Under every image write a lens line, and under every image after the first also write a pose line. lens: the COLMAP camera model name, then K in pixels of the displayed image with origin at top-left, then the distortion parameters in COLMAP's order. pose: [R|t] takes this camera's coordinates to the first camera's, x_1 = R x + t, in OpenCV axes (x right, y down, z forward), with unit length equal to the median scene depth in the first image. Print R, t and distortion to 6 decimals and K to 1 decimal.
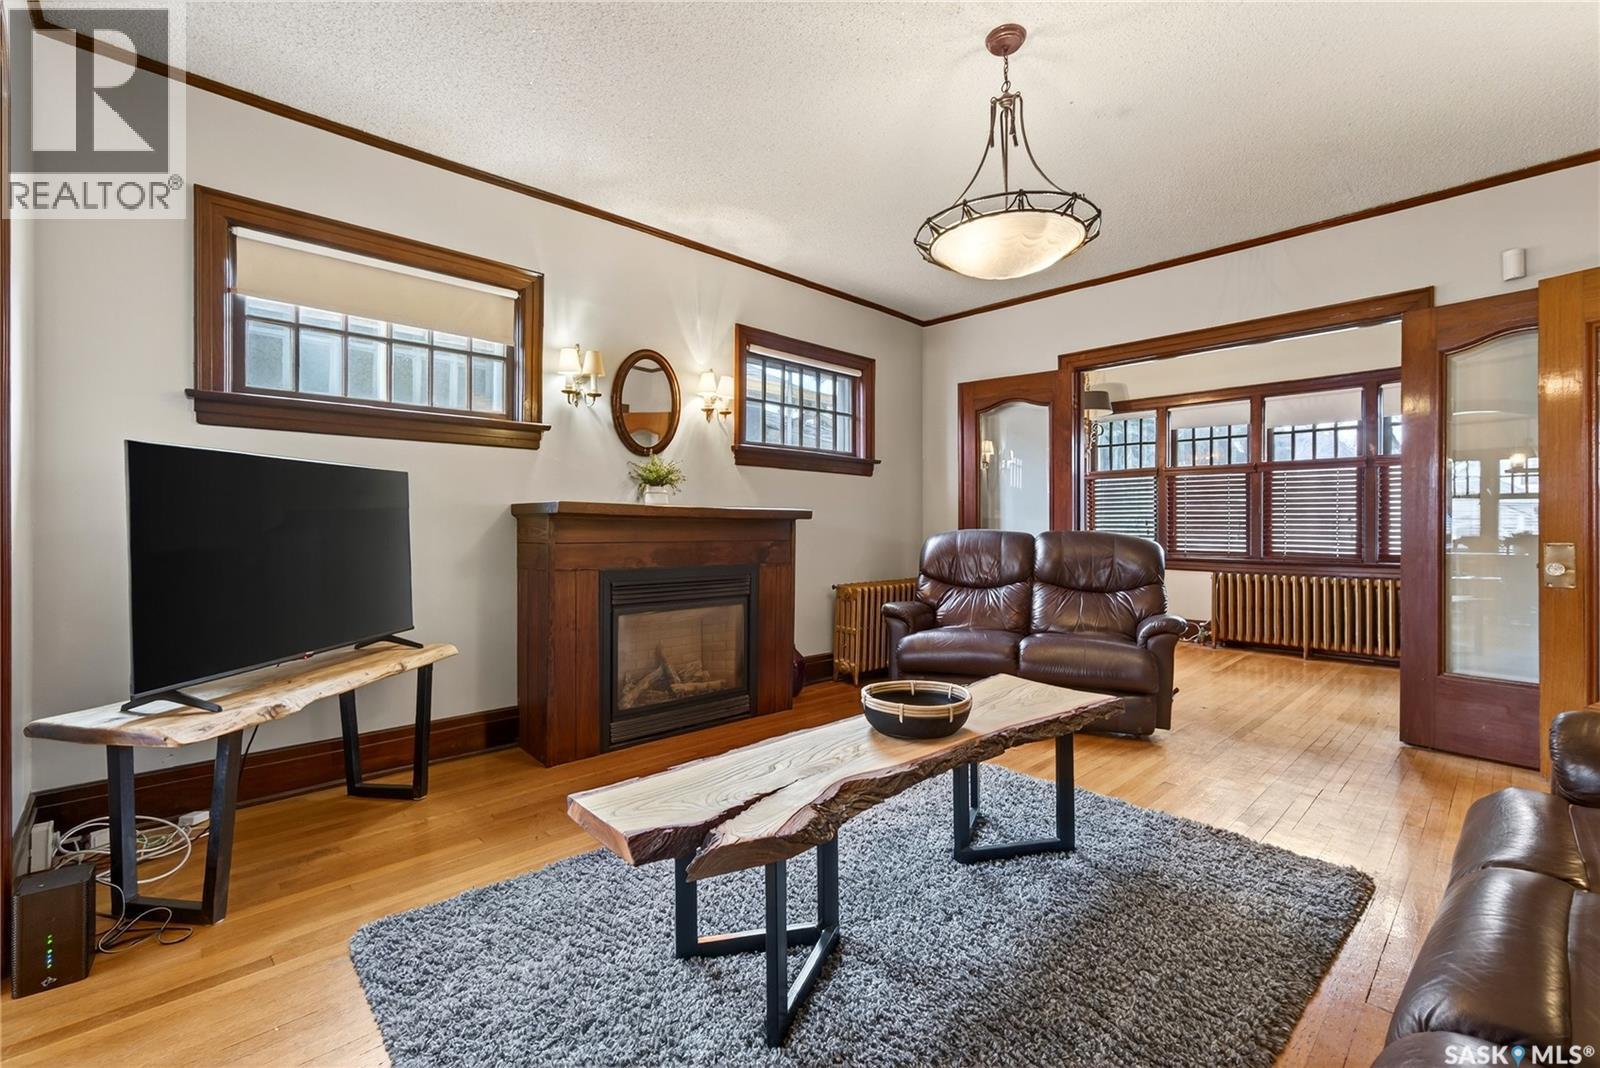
lens RADIAL K [[684.1, 0, 789.2], [0, 684.1, 525.8], [0, 0, 1]] dist [-0.000871, 0.000158]
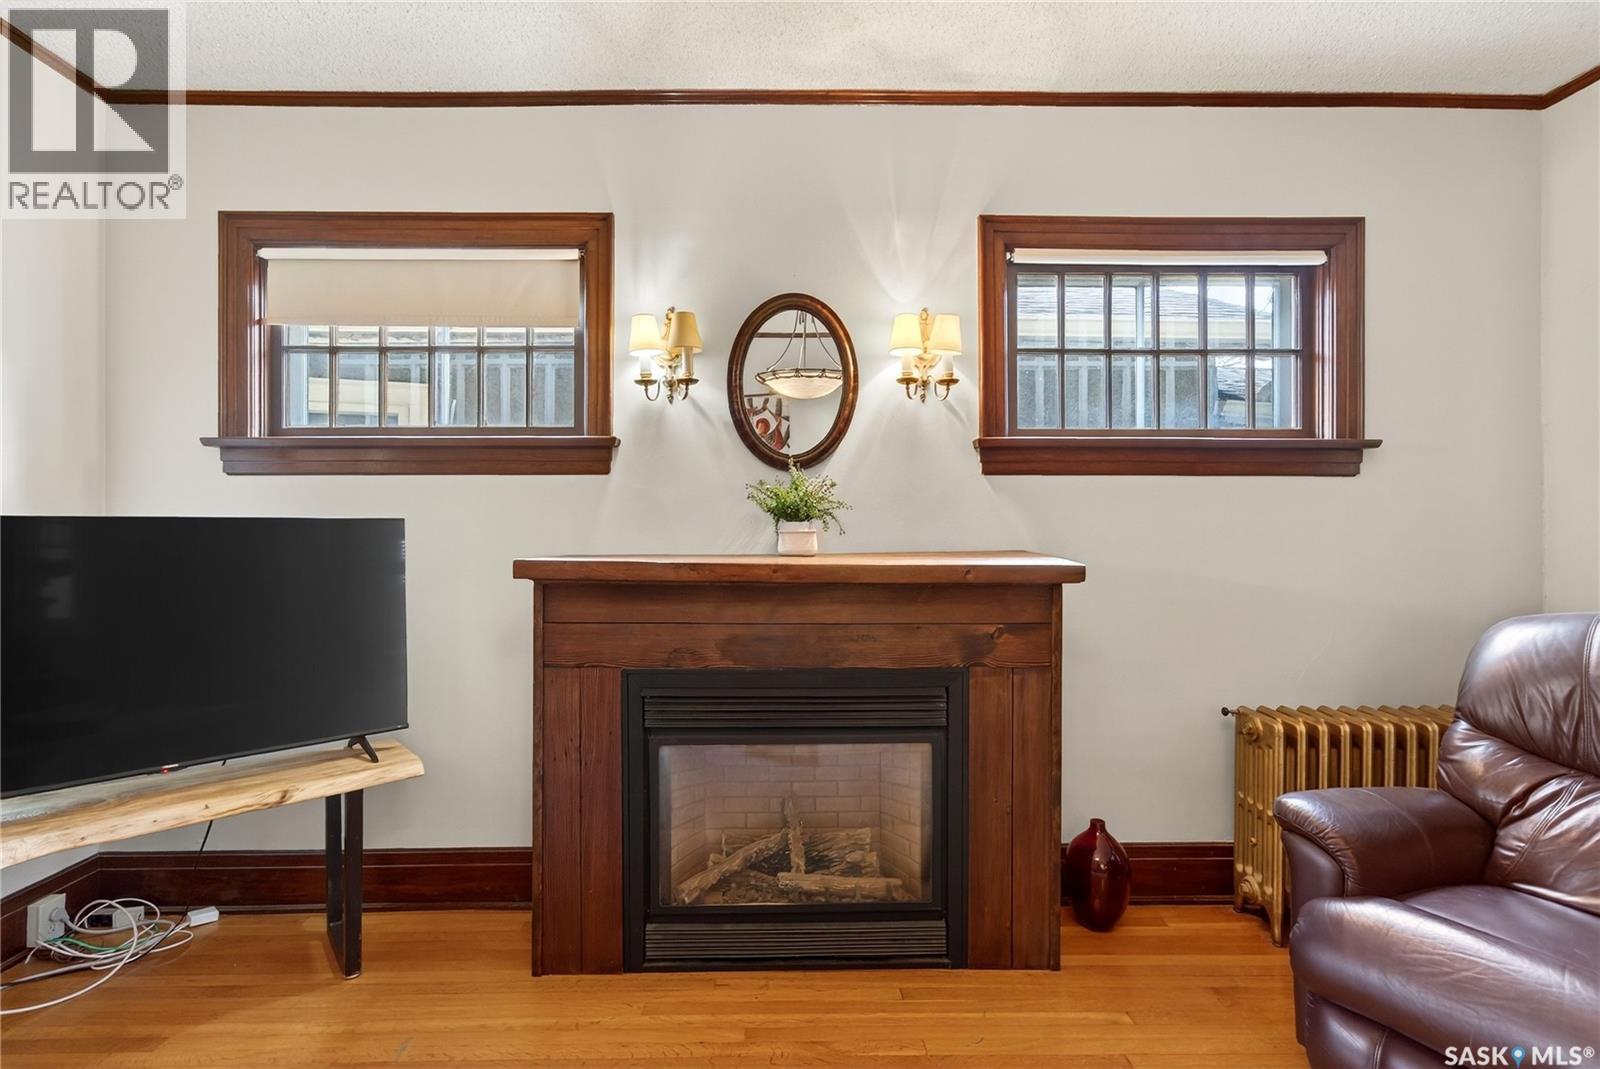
lens RADIAL K [[751.8, 0, 789.2], [0, 751.8, 534.8], [0, 0, 1]] dist [-0.015126, 0.016889]
pose [[0.746041, -0.001095, -0.665899, 0.234311], [0.000876, 0.999999, -0.000663, -0.045368], [0.665899, -0.000089, 0.746042, 0.505580]]
